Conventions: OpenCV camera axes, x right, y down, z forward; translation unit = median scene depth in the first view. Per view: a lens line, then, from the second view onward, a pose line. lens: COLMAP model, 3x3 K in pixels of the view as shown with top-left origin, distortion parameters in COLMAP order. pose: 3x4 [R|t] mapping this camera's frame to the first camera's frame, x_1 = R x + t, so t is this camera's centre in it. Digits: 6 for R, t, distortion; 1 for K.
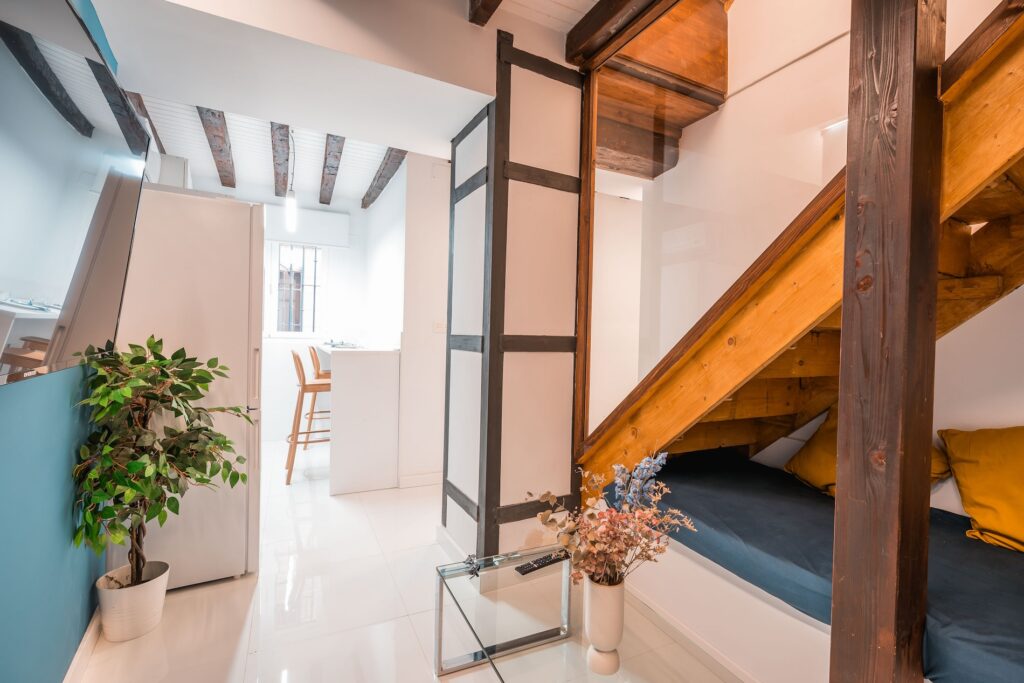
lens RADIAL K [[461.0, 0, 514.5], [0, 461.0, 339.3], [0, 0, 1]] dist [-0.002234, 0.000338]
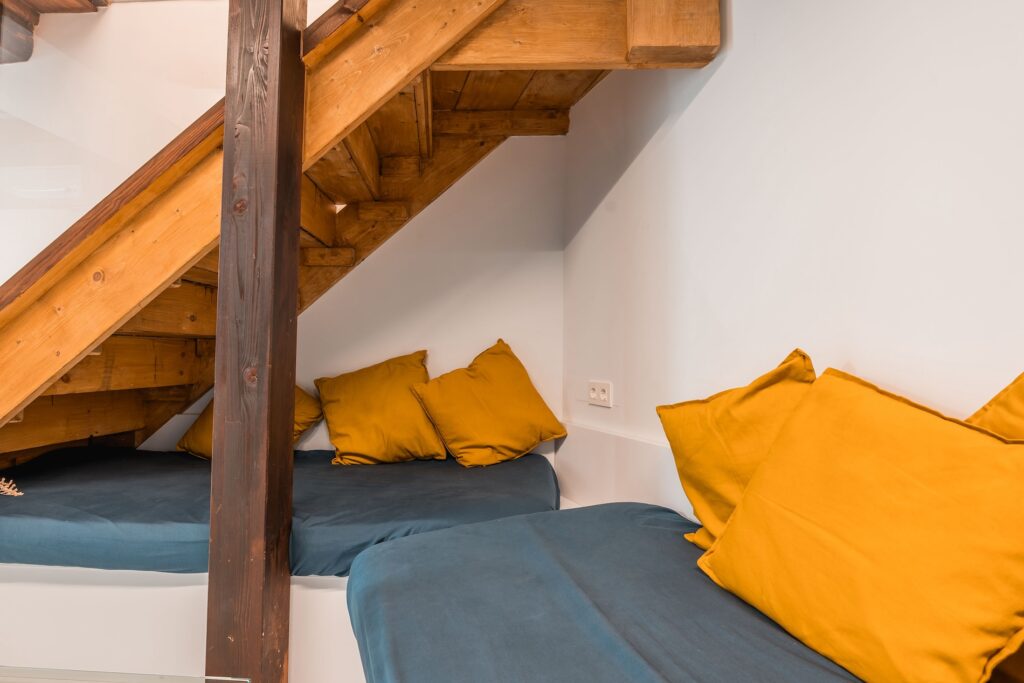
lens RADIAL K [[518.2, 0, 516.9], [0, 518.2, 339.6], [0, 0, 1]] dist [-0.006715, 0.000227]
pose [[0.472620, 0.012841, 0.881173, 0.038094], [0.005419, 0.999833, -0.017477, 0.153472], [-0.881250, 0.013035, 0.472472, -0.055249]]
